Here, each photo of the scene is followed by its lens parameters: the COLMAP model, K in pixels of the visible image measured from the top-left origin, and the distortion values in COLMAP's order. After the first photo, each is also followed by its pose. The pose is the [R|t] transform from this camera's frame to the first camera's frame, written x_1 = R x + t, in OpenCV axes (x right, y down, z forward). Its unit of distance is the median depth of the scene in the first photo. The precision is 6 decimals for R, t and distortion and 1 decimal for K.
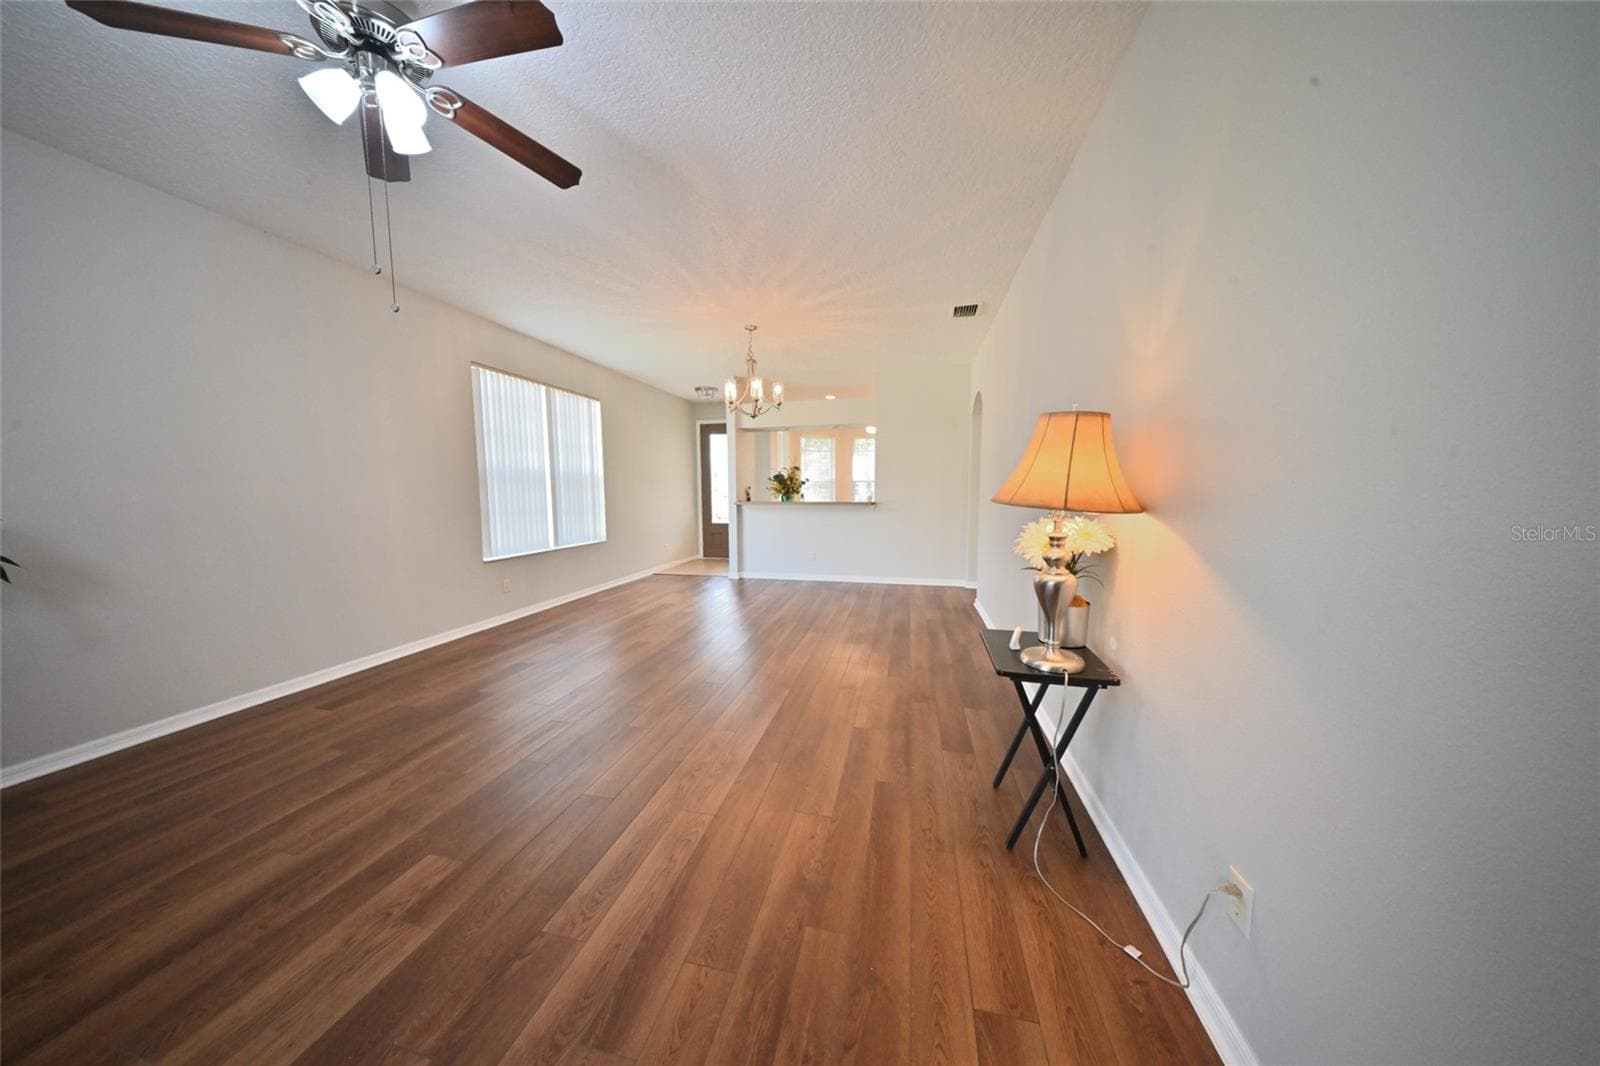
lens RADIAL K [[501.0, 0, 800.0], [0, 501.0, 533.0], [0, 0, 1]] dist [0.000536, 0.000034]
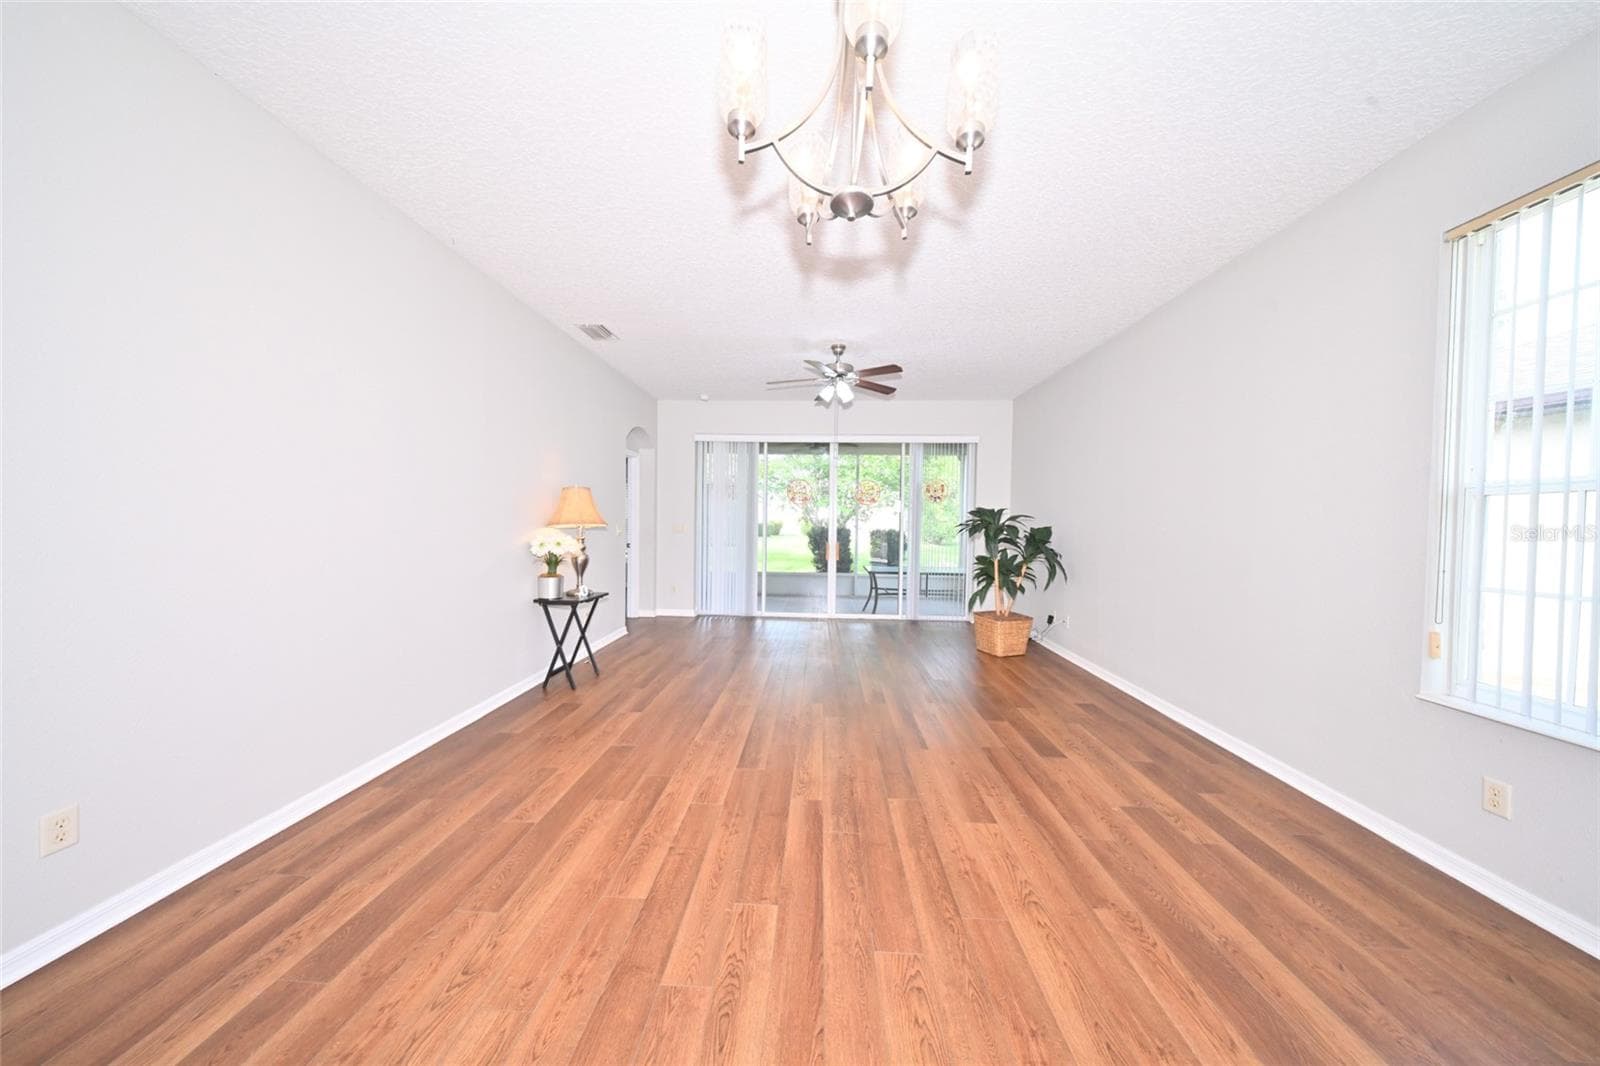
lens RADIAL K [[501.0, 0, 800.0], [0, 501.0, 533.0], [0, 0, 1]] dist [0.000536, 0.000034]
pose [[-0.983344, -0.007649, -0.181592, -0.042651], [-0.028155, 0.993465, 0.110614, -0.175843], [0.179559, 0.113884, -0.977133, 1.985482]]
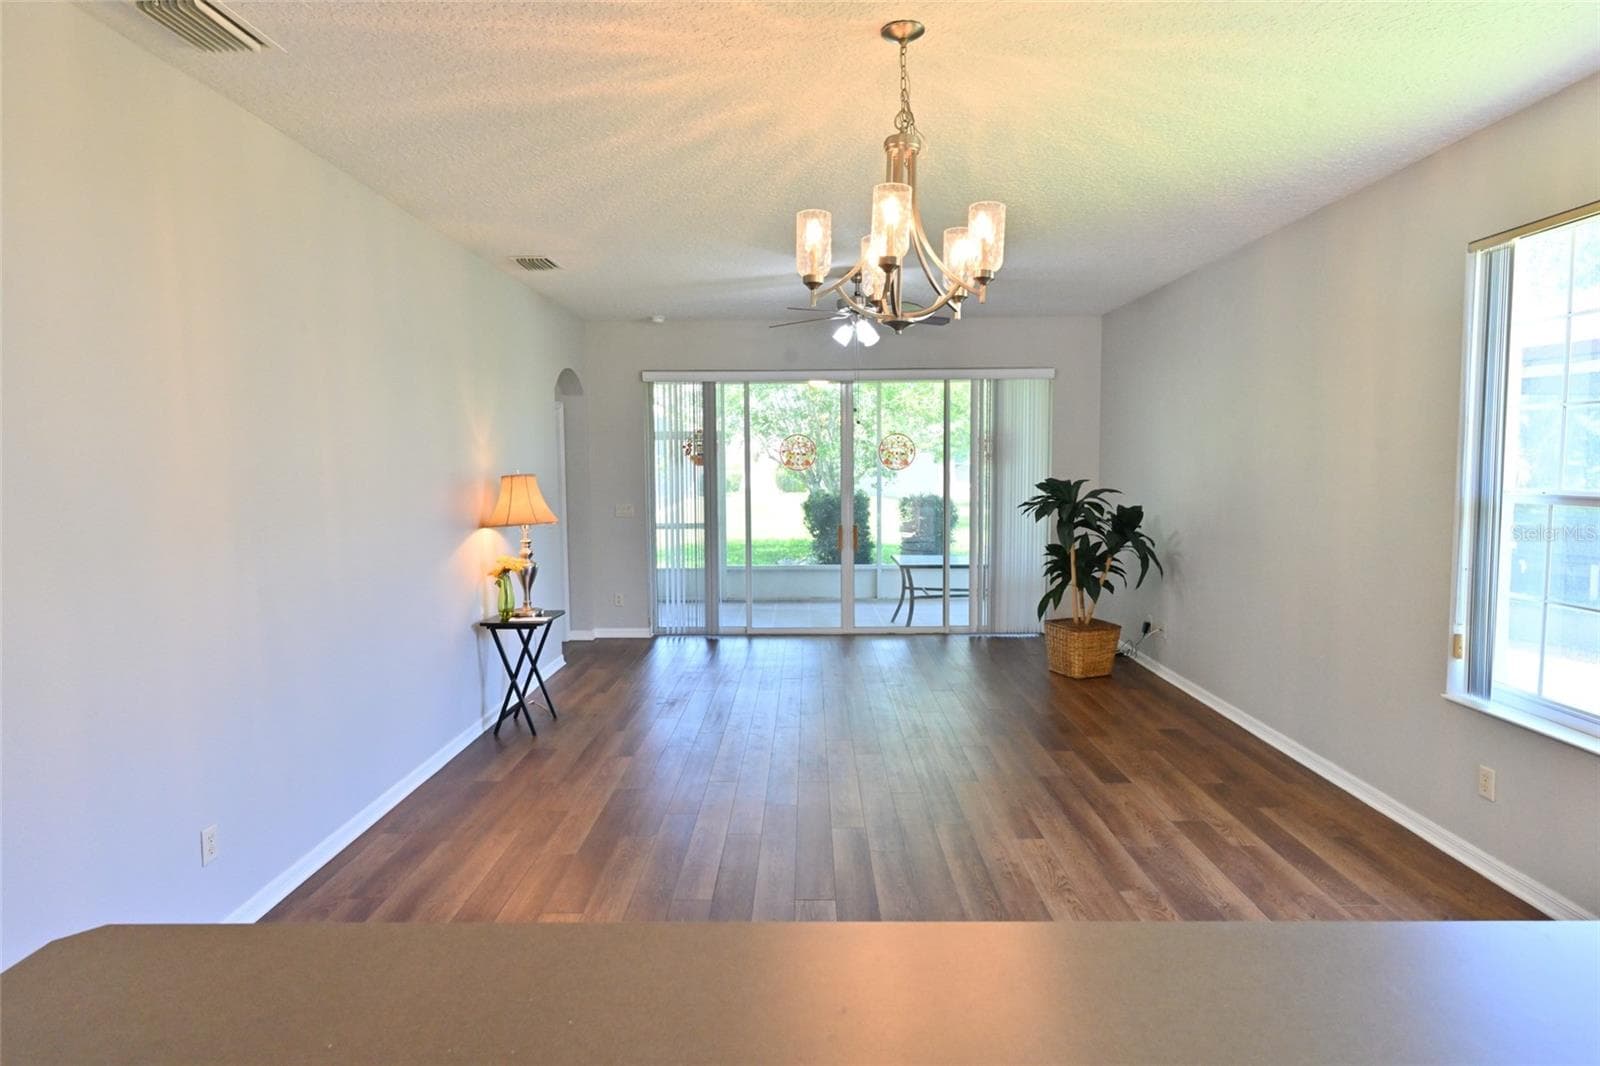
lens RADIAL K [[879.9, 0, 807.7], [0, 879.9, 525.3], [0, 0, 1]] dist [0.001088, 0.000083]
pose [[-0.974917, 0.024782, -0.221185, 0.130504], [-0.010471, 0.987574, 0.156803, -0.315307], [0.222322, 0.155186, -0.962544, 2.423104]]
